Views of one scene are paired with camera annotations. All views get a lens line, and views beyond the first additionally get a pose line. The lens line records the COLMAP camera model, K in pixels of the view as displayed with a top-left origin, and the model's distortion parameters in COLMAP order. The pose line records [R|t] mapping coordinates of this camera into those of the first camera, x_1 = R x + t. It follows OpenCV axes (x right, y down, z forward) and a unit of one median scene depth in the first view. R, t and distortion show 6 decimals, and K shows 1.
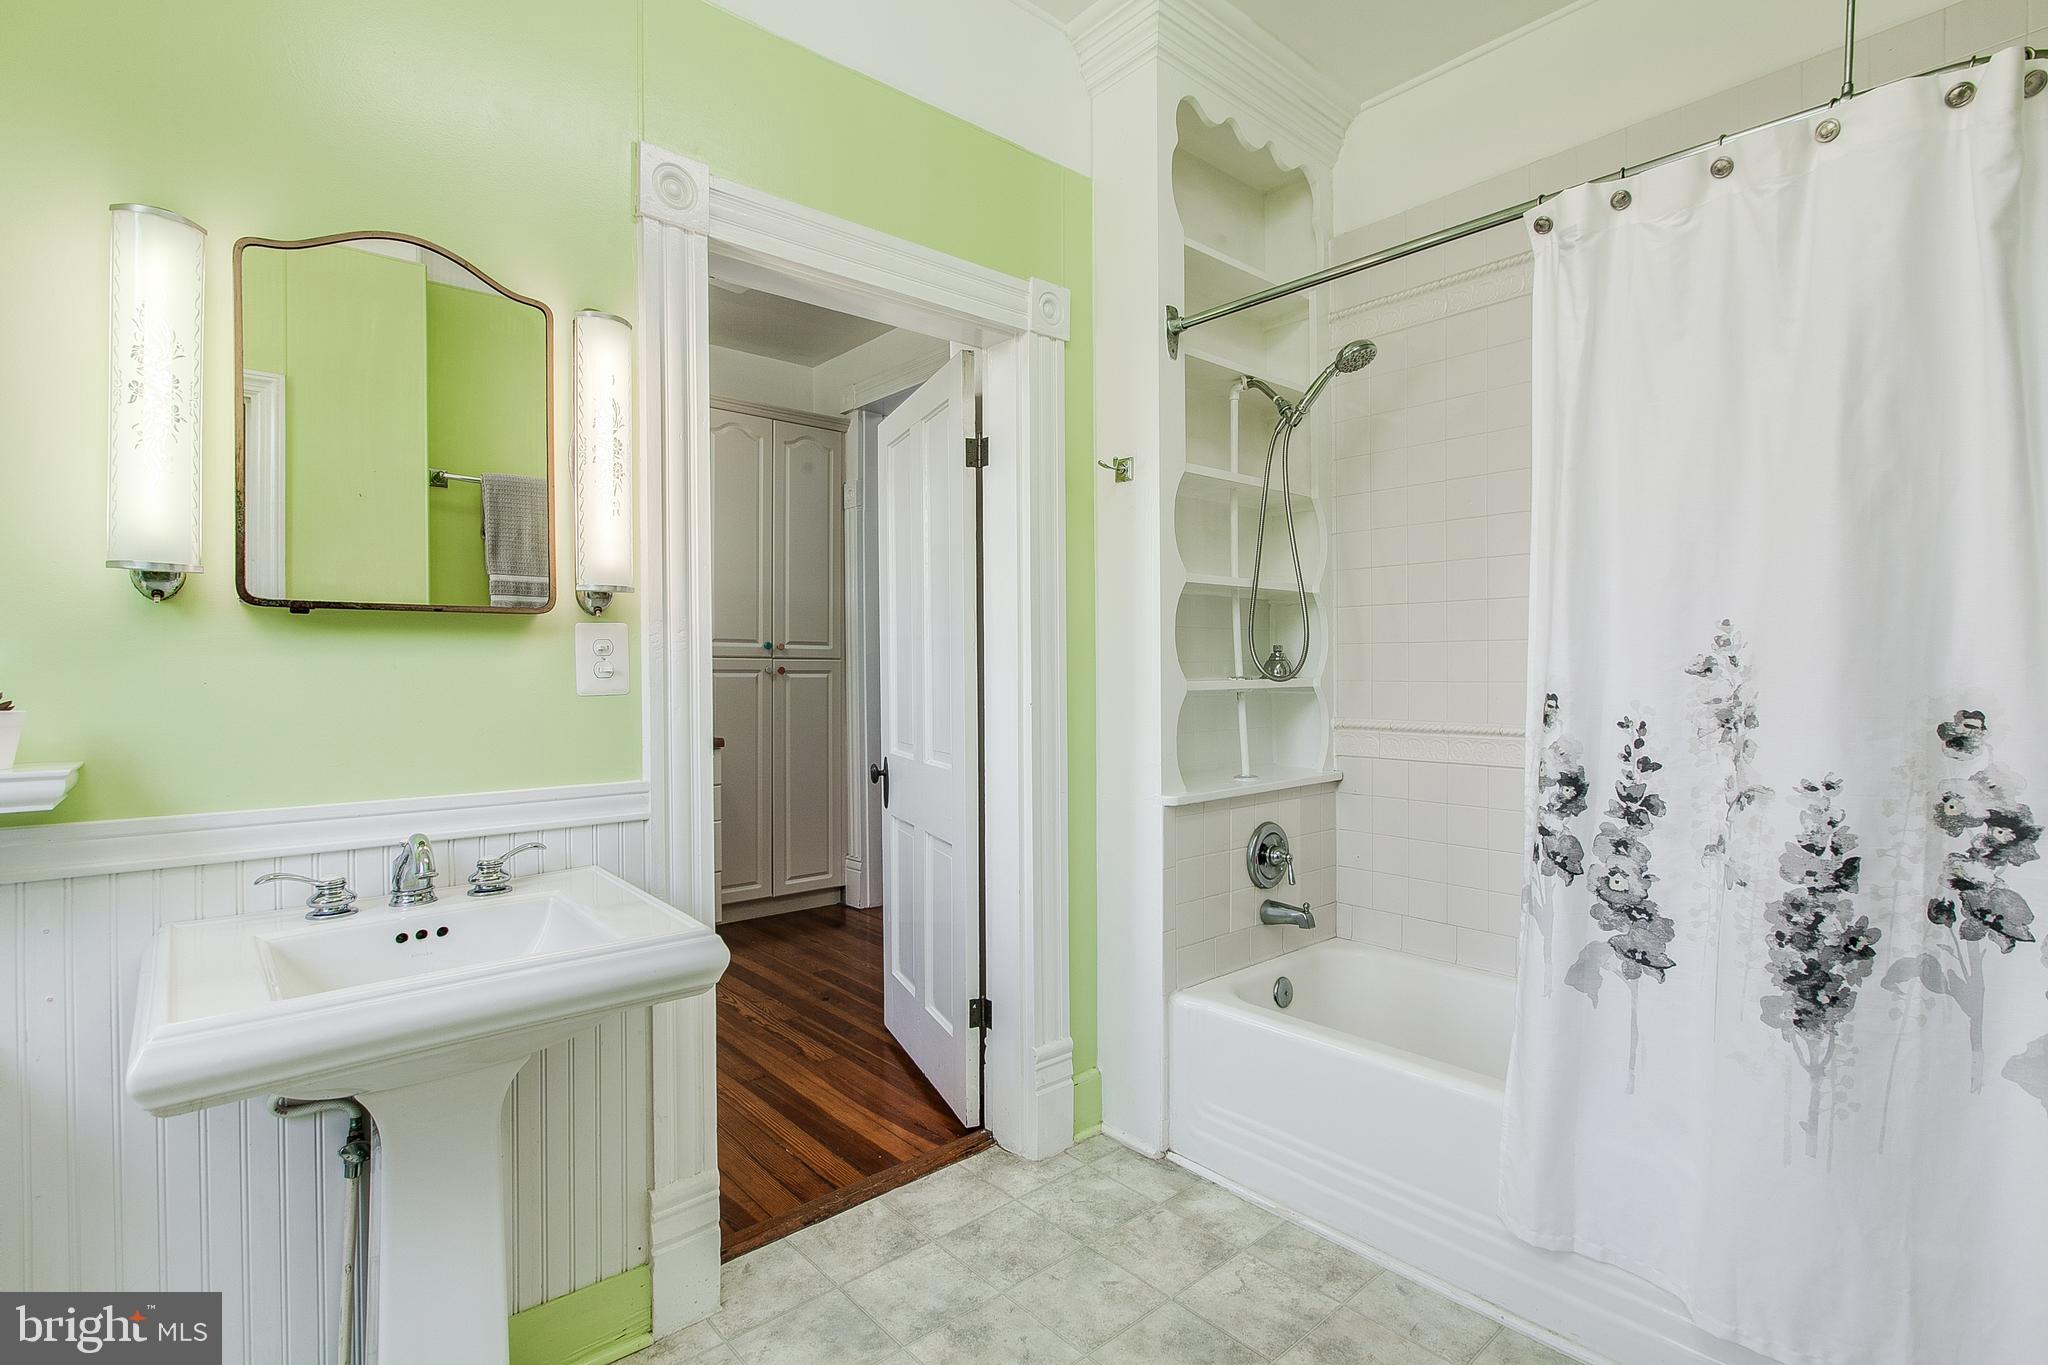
lens RADIAL K [[973.8, 0, 1014.8], [0, 973.8, 667.4], [0, 0, 1]] dist [-0.000566, 0.000745]
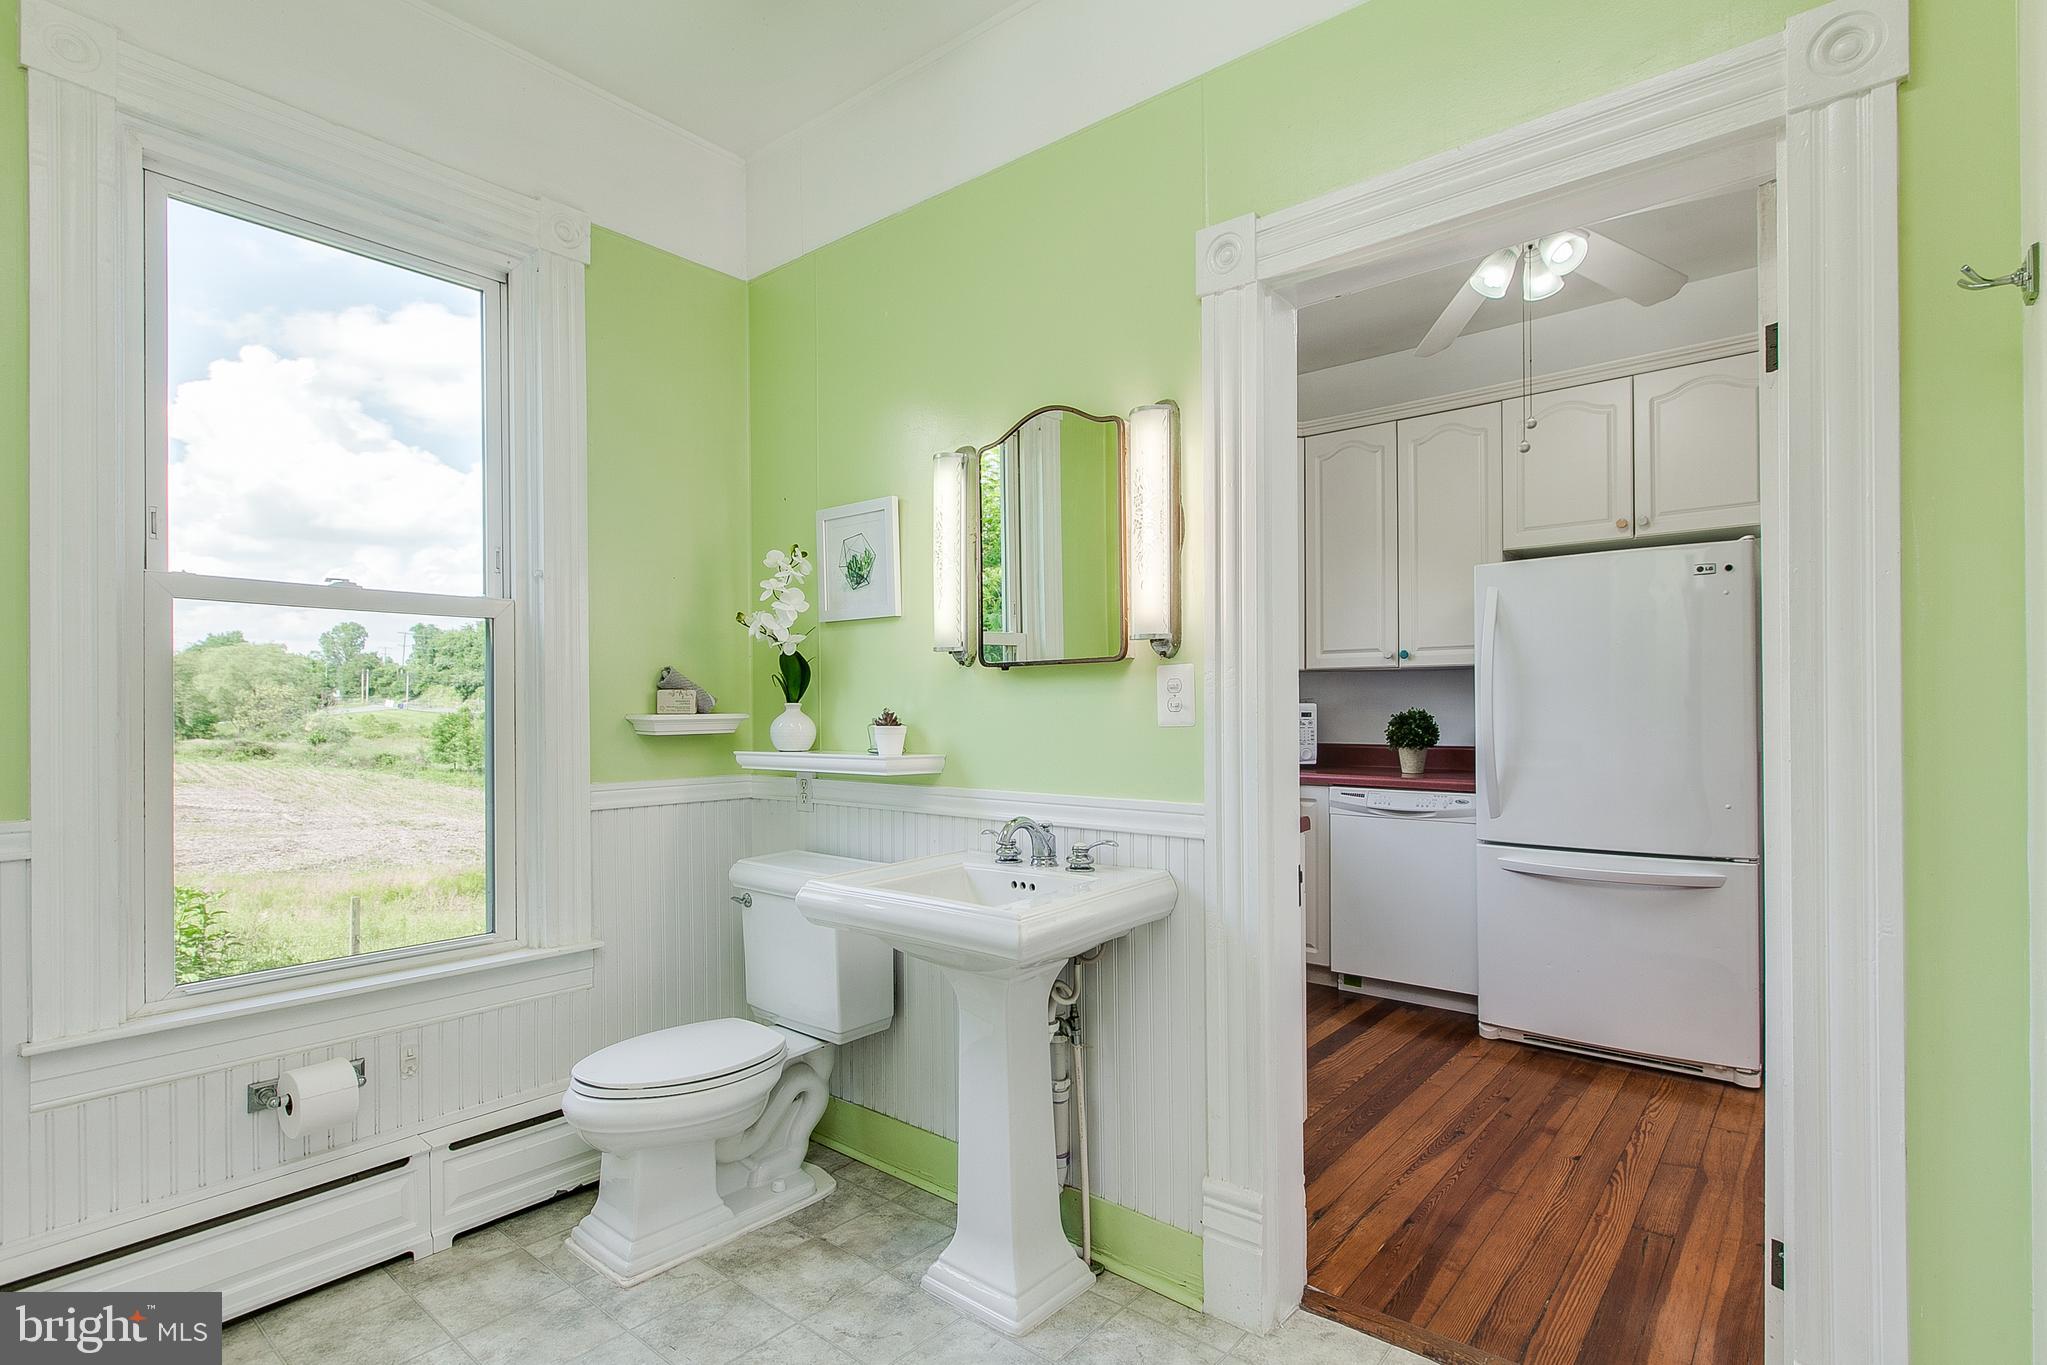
lens RADIAL K [[973.3, 0, 1010.8], [0, 973.3, 705.4], [0, 0, 1]] dist [-0.000566, 0.000745]
pose [[0.161184, -0.002626, -0.986921, 0.704391], [0.004248, 0.999989, -0.001967, 0.004912], [0.986915, -0.003876, 0.161194, 0.625027]]
